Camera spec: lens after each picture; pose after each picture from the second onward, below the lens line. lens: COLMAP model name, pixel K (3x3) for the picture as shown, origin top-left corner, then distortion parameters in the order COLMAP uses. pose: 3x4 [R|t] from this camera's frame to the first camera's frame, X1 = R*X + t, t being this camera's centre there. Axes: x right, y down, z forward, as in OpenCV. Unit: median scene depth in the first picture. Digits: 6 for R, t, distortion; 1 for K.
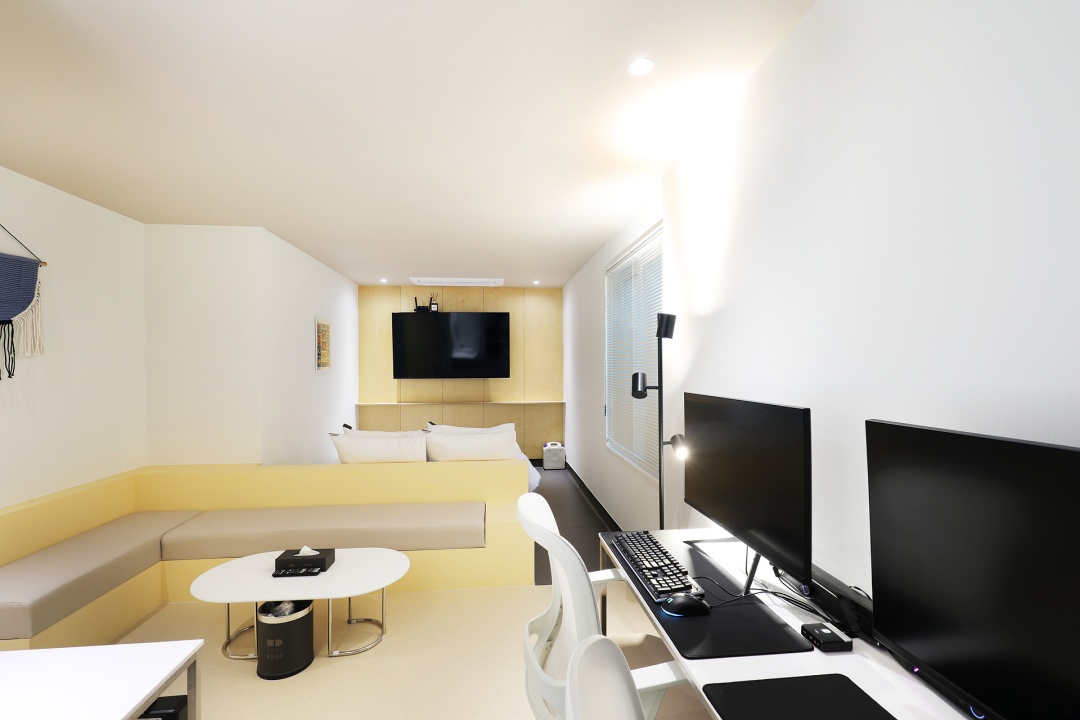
lens RADIAL K [[485.5, 0, 540.0], [0, 485.5, 360.0], [0, 0, 1]] dist [-0.000323, -0.000364]
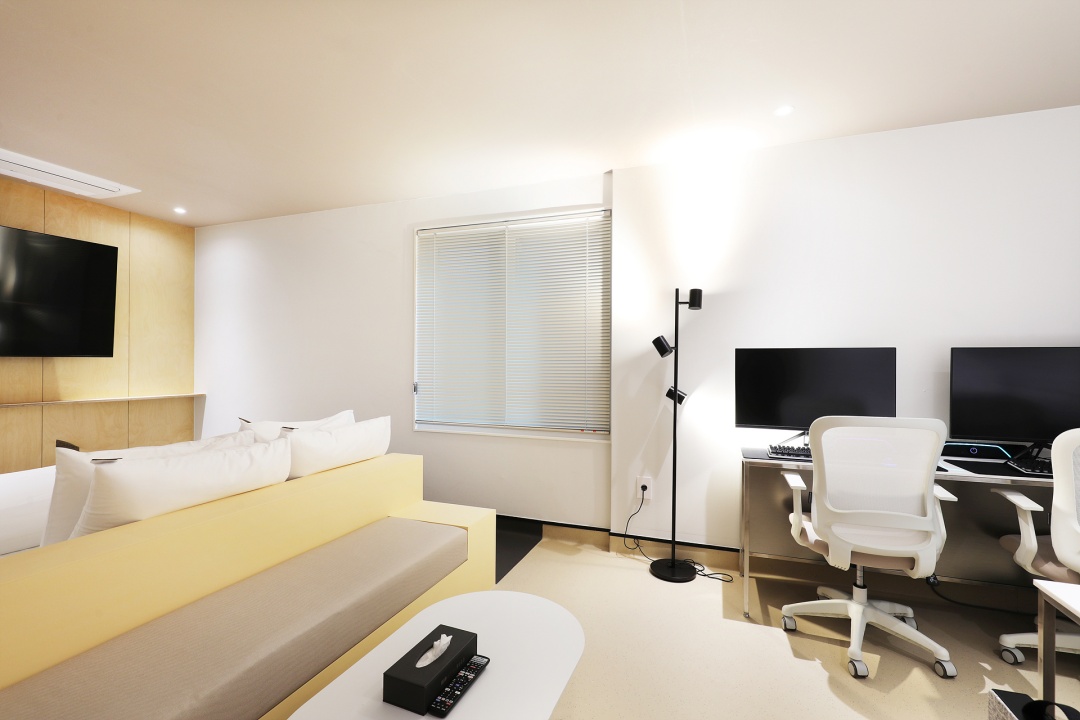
lens RADIAL K [[485.5, 0, 540.0], [0, 485.5, 360.0], [0, 0, 1]] dist [-0.000323, -0.000364]
pose [[0.445093, 0.013169, 0.895387, -0.353816], [-0.016377, 0.999844, -0.006564, 0.034634], [-0.895334, -0.011742, 0.445240, 0.261972]]
